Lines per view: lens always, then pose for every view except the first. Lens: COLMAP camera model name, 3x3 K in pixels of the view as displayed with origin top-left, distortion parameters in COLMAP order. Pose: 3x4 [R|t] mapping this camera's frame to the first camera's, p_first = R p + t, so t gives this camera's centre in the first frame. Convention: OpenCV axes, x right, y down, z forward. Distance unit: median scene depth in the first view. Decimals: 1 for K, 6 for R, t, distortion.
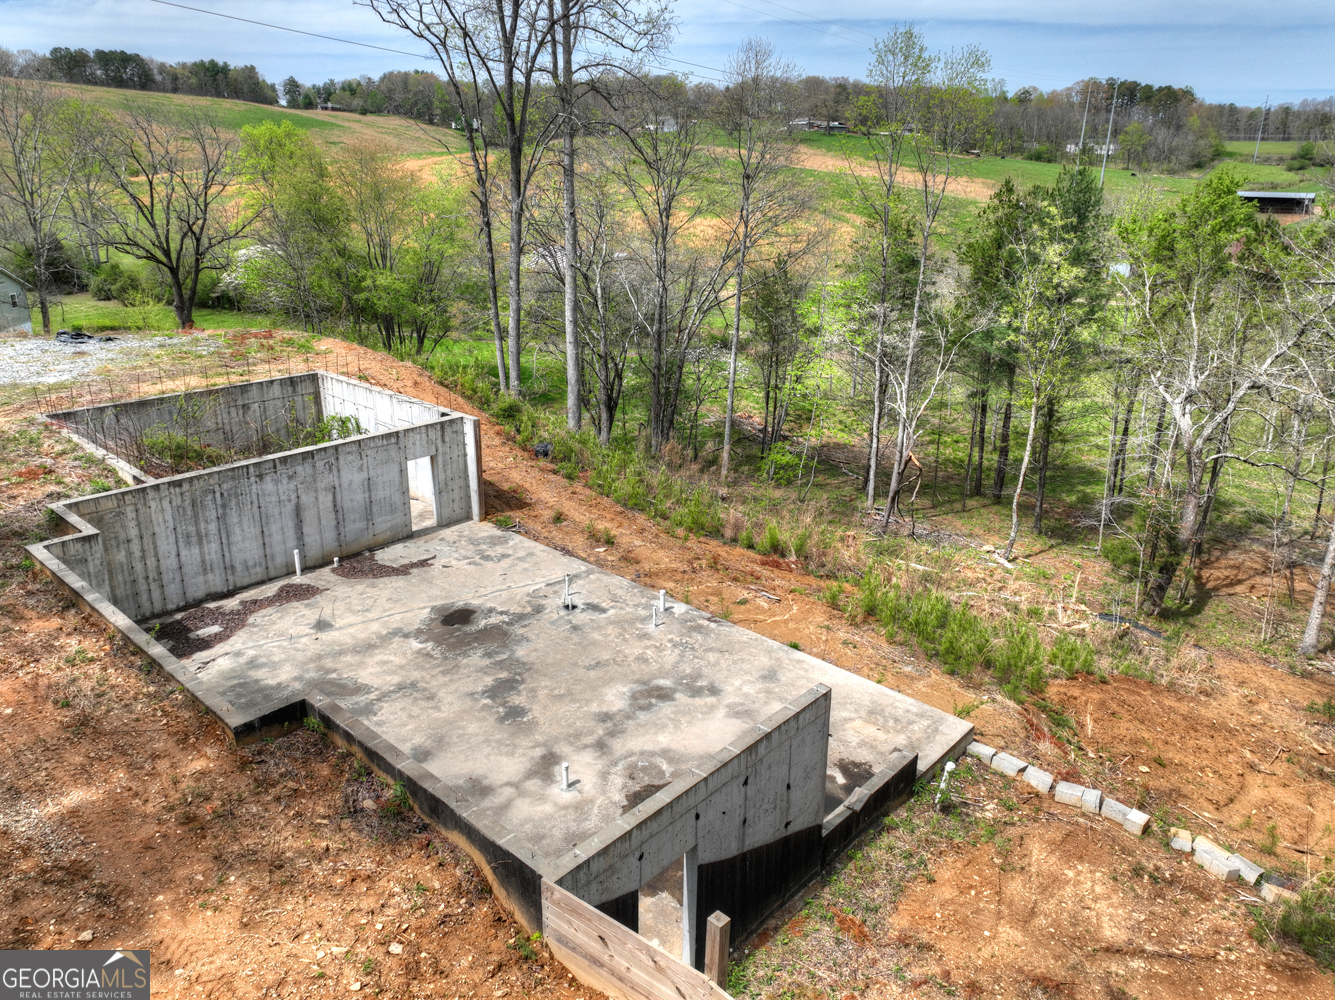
lens RADIAL K [[933.6, 0, 631.7], [0, 933.6, 443.3], [0, 0, 1]] dist [0.010010, 0.007746]
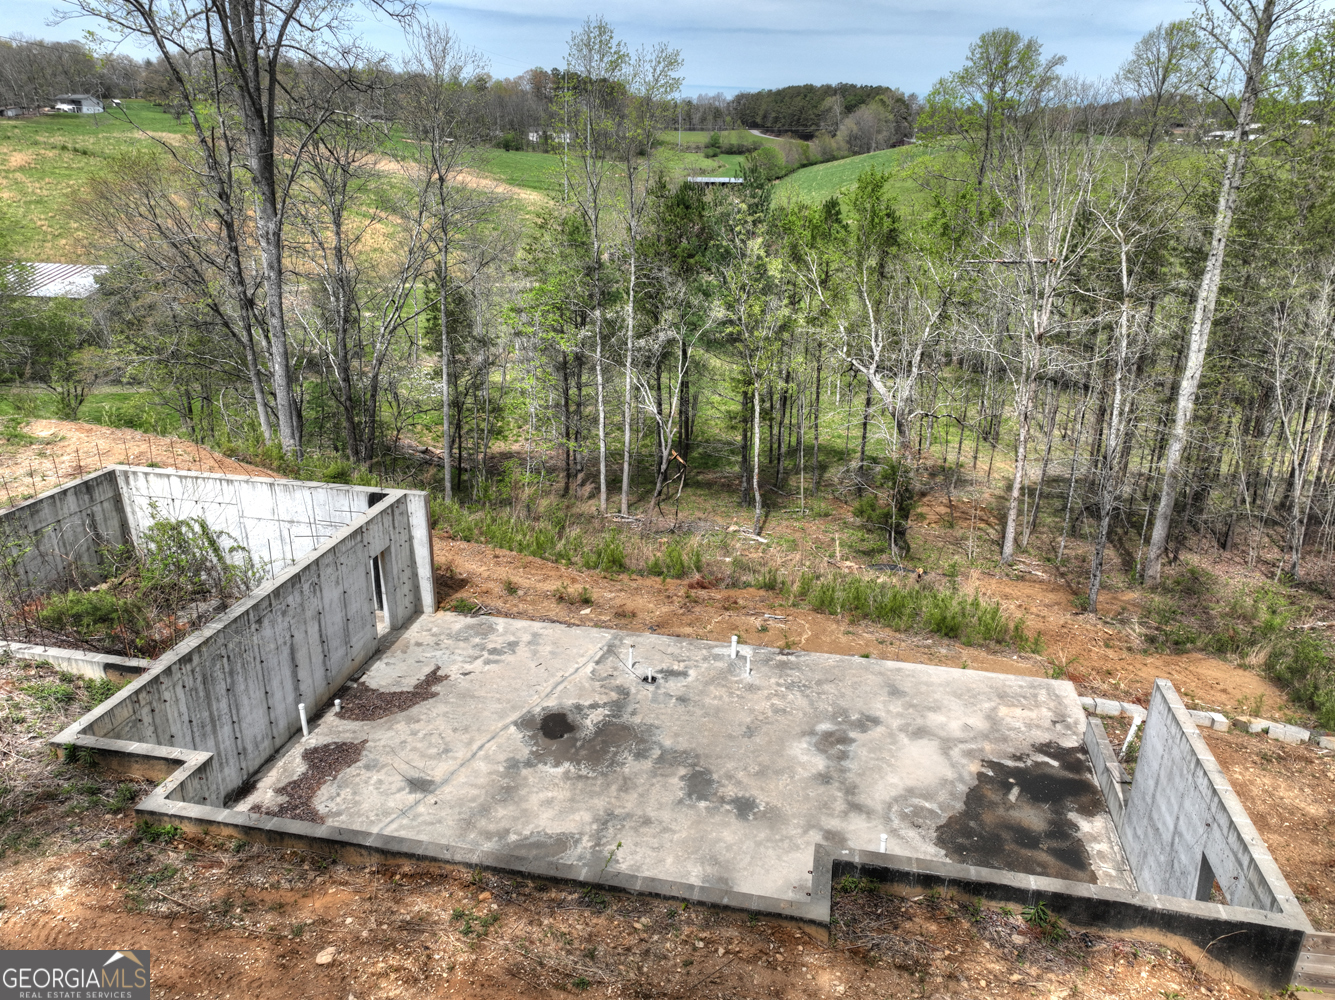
lens RADIAL K [[959.4, 0, 631.7], [0, 959.4, 504.5], [0, 0, 1]] dist [0.005643, -0.000680]
pose [[0.860999, -0.180663, 0.475438, -0.451062], [0.150715, 0.983429, 0.100758, -0.081133], [-0.485762, -0.015097, 0.873960, 0.178666]]
